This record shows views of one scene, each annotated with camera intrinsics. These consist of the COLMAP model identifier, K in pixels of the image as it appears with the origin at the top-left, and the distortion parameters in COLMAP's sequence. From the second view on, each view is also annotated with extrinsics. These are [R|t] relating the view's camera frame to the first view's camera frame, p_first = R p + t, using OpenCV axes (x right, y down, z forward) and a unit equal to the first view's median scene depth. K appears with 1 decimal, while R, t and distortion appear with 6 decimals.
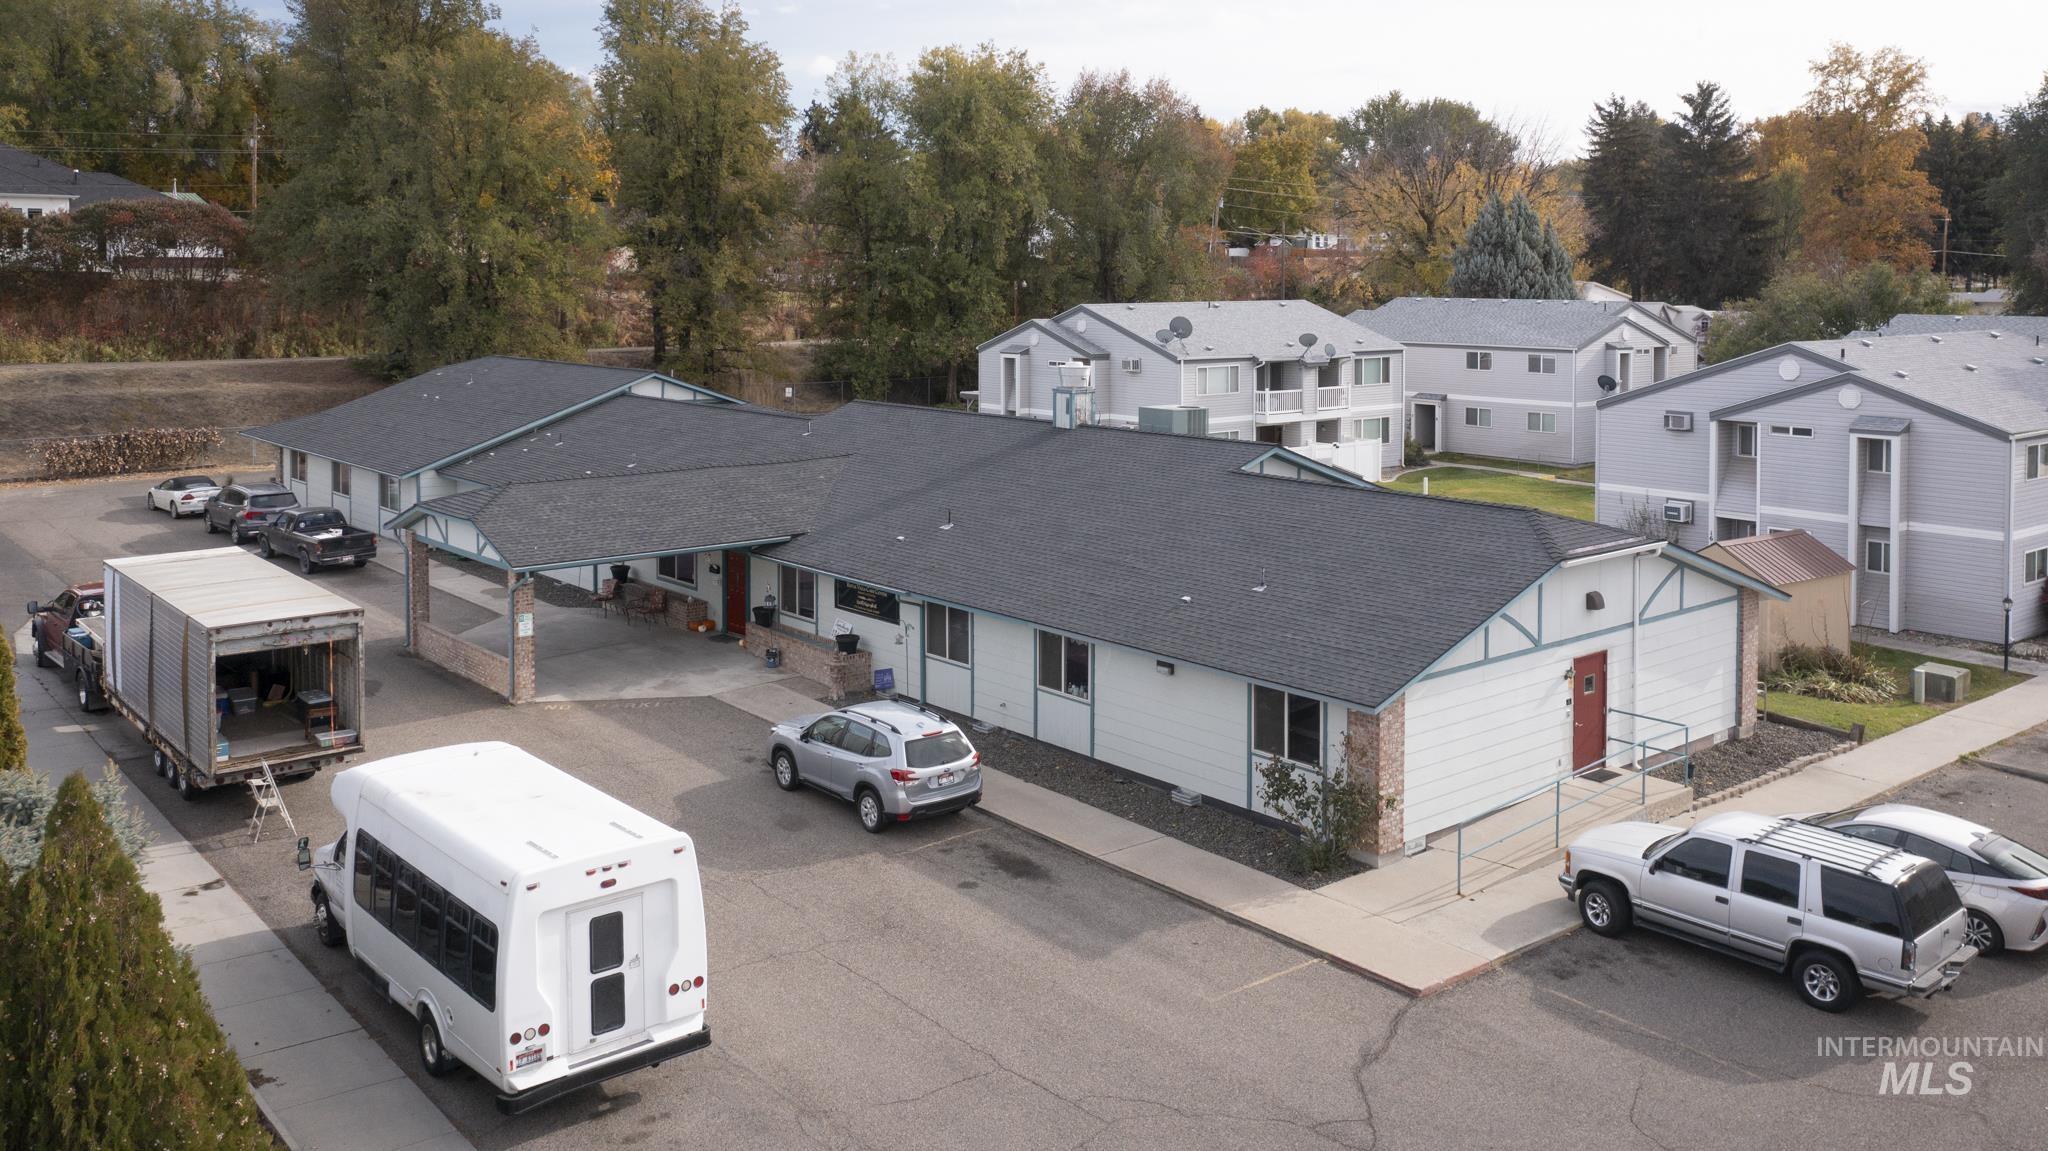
lens RADIAL K [[1589.0, 0, 1017.5], [0, 1589.0, 530.1], [0, 0, 1]] dist [-0.029596, 0.065275]
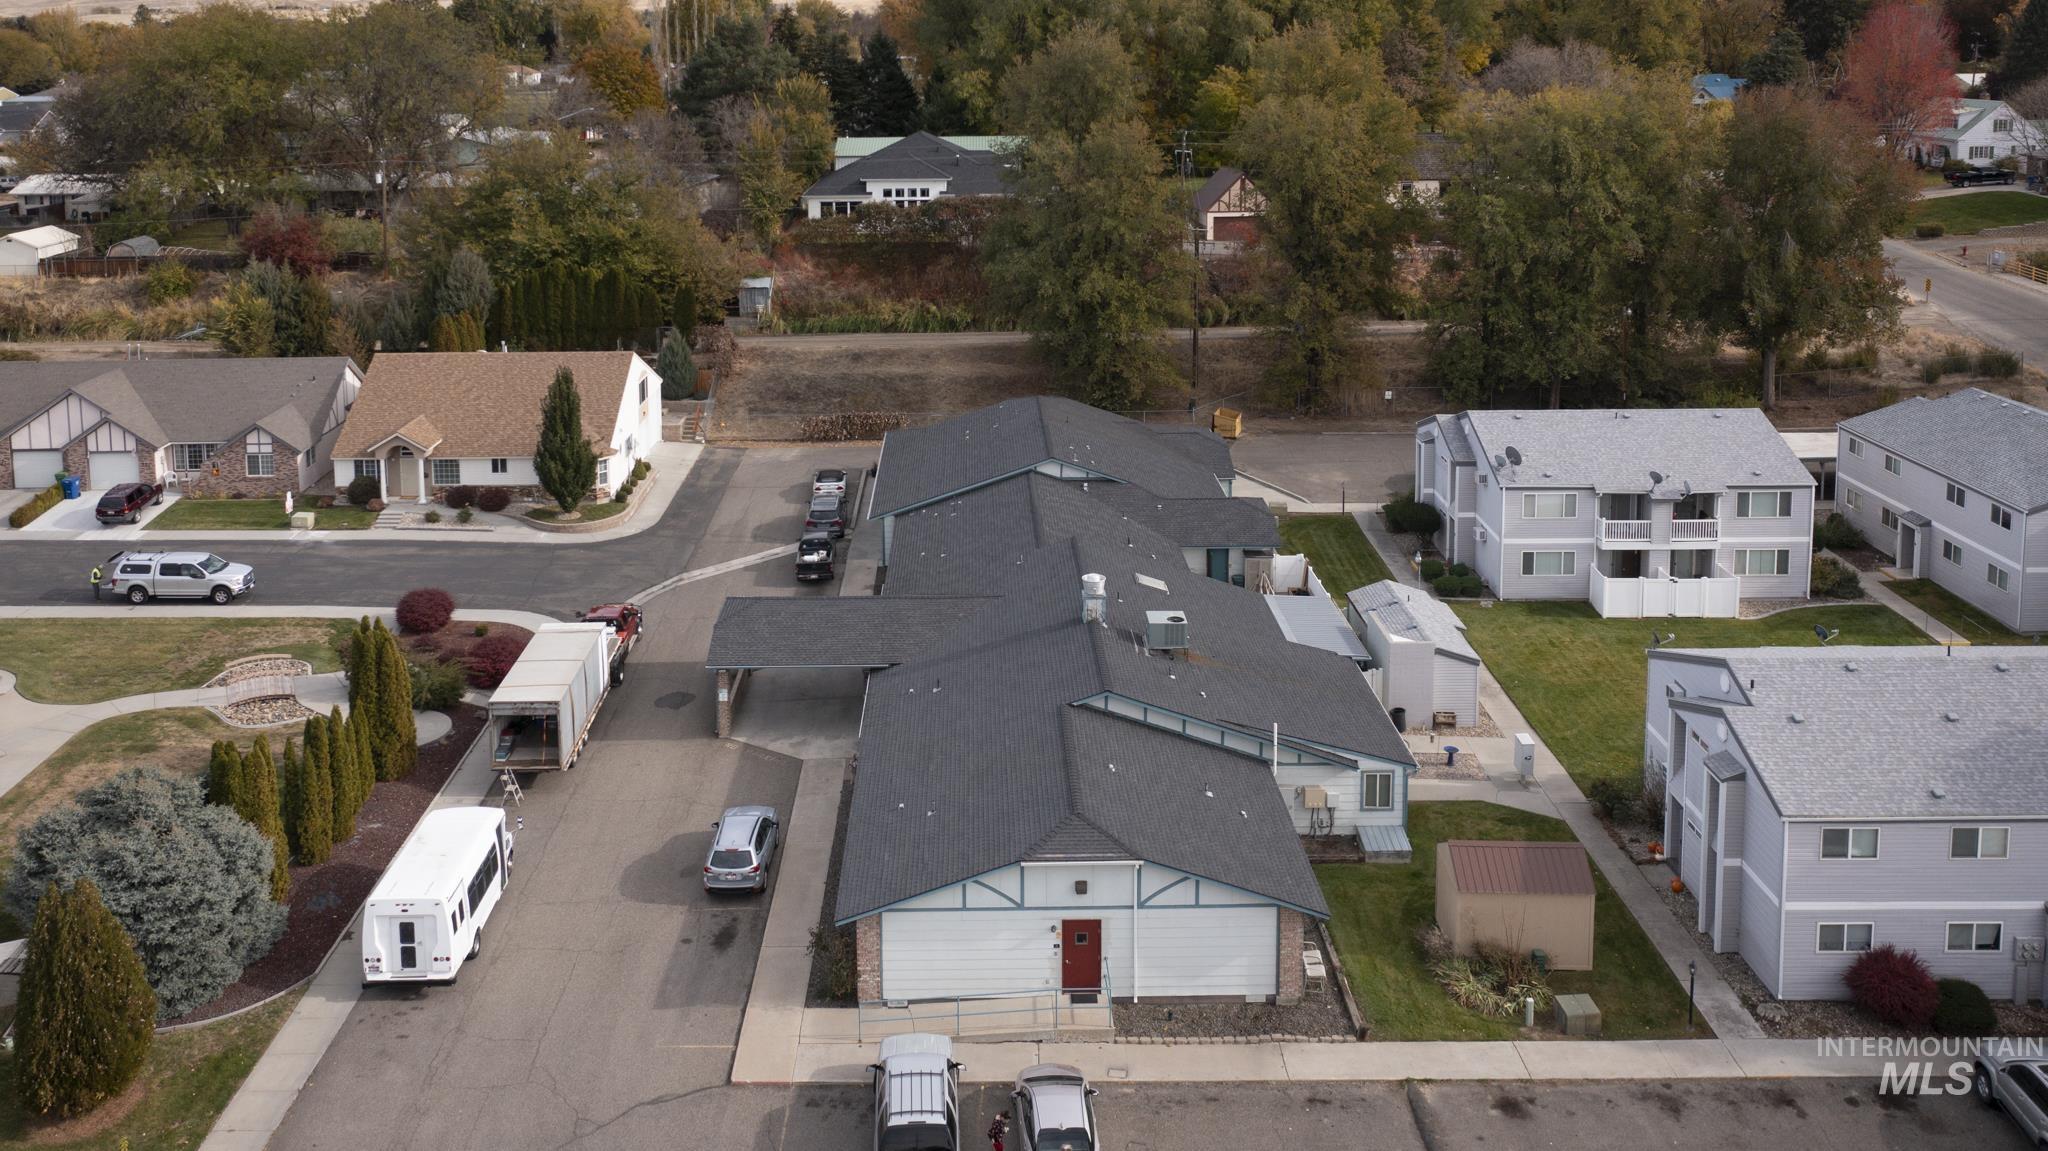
lens RADIAL K [[1589.0, 0, 1017.5], [0, 1589.0, 530.1], [0, 0, 1]] dist [-0.029596, 0.065275]
pose [[0.782320, 0.168839, -0.599558, 1.139443], [-0.087312, 0.982783, 0.162830, -0.513918], [0.616727, -0.075037, 0.783592, -0.168225]]
